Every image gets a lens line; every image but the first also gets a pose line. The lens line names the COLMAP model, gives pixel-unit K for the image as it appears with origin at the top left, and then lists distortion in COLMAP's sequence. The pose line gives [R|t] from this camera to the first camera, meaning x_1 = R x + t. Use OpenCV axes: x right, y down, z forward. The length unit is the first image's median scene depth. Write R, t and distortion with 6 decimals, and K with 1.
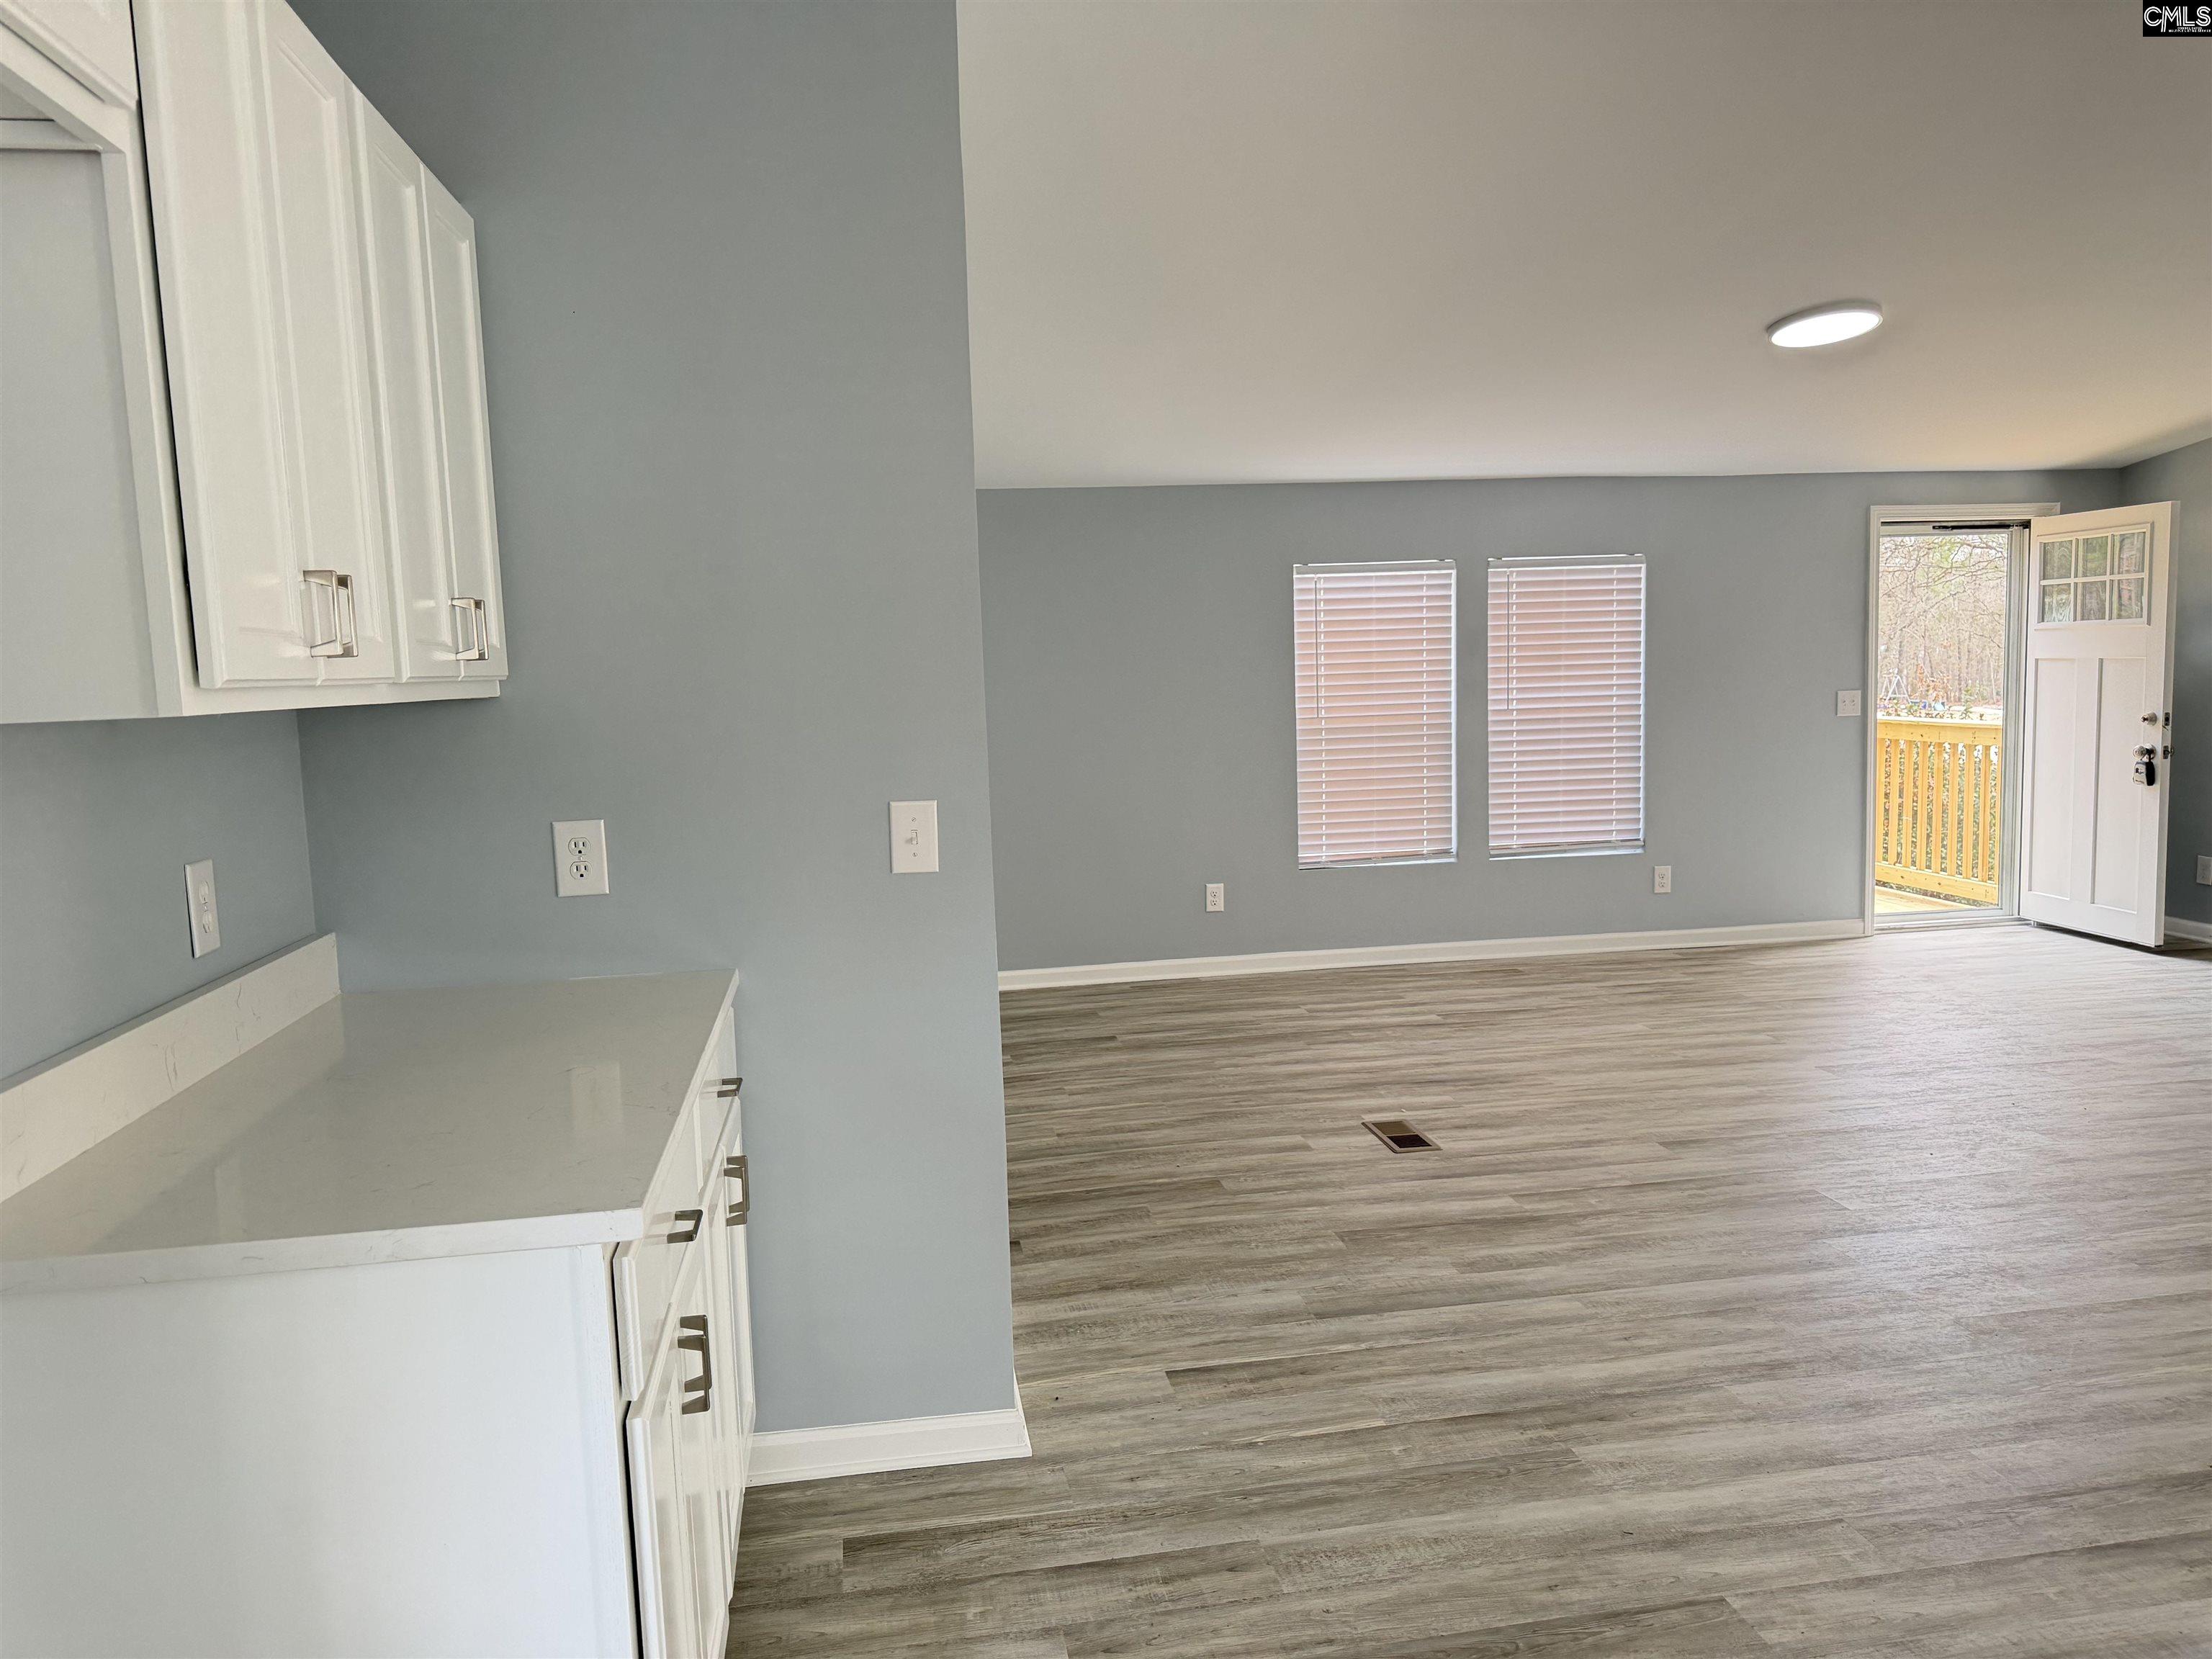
lens RADIAL K [[1557.3, 0, 1135.6], [0, 1557.3, 841.0], [0, 0, 1]] dist [0.112695, -0.217822]
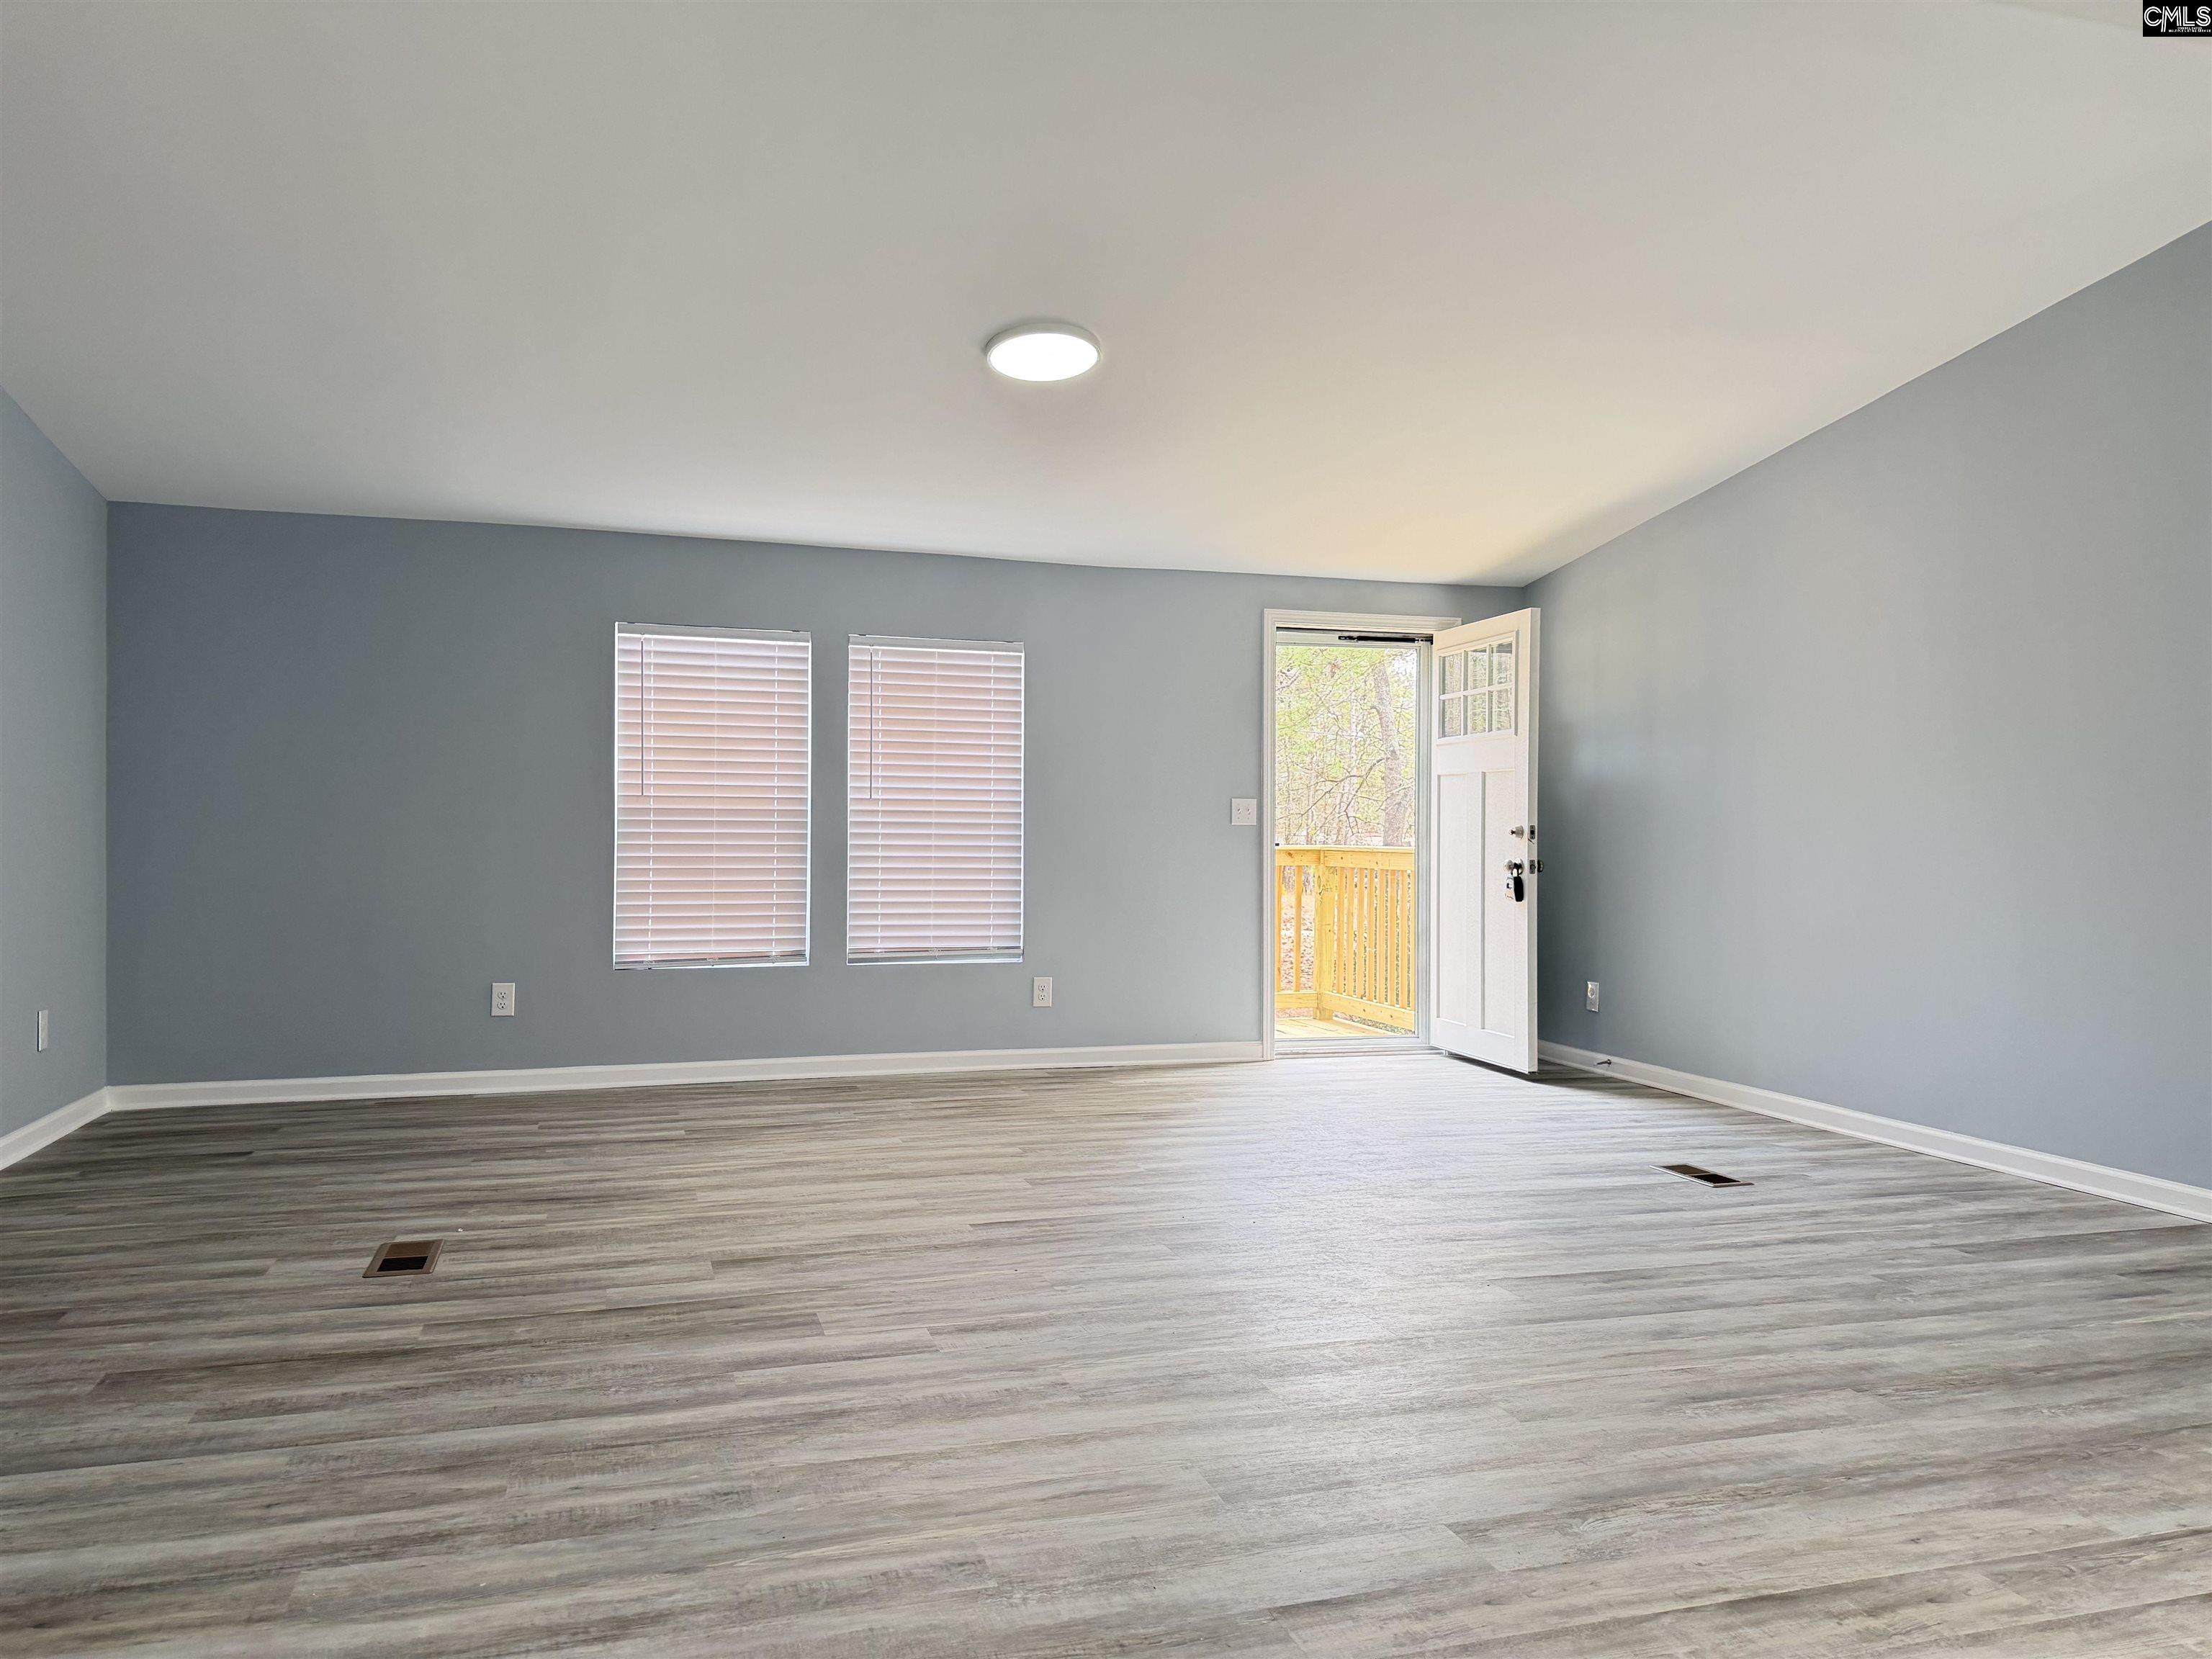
lens RADIAL K [[1579.3, 0, 1107.7], [0, 1579.3, 822.6], [0, 0, 1]] dist [0.056863, -0.059364]
pose [[0.989386, 0.041606, 0.139225, 0.251285], [-0.025420, 0.992915, -0.116077, 0.033791], [-0.143068, 0.111306, 0.983434, 0.079212]]
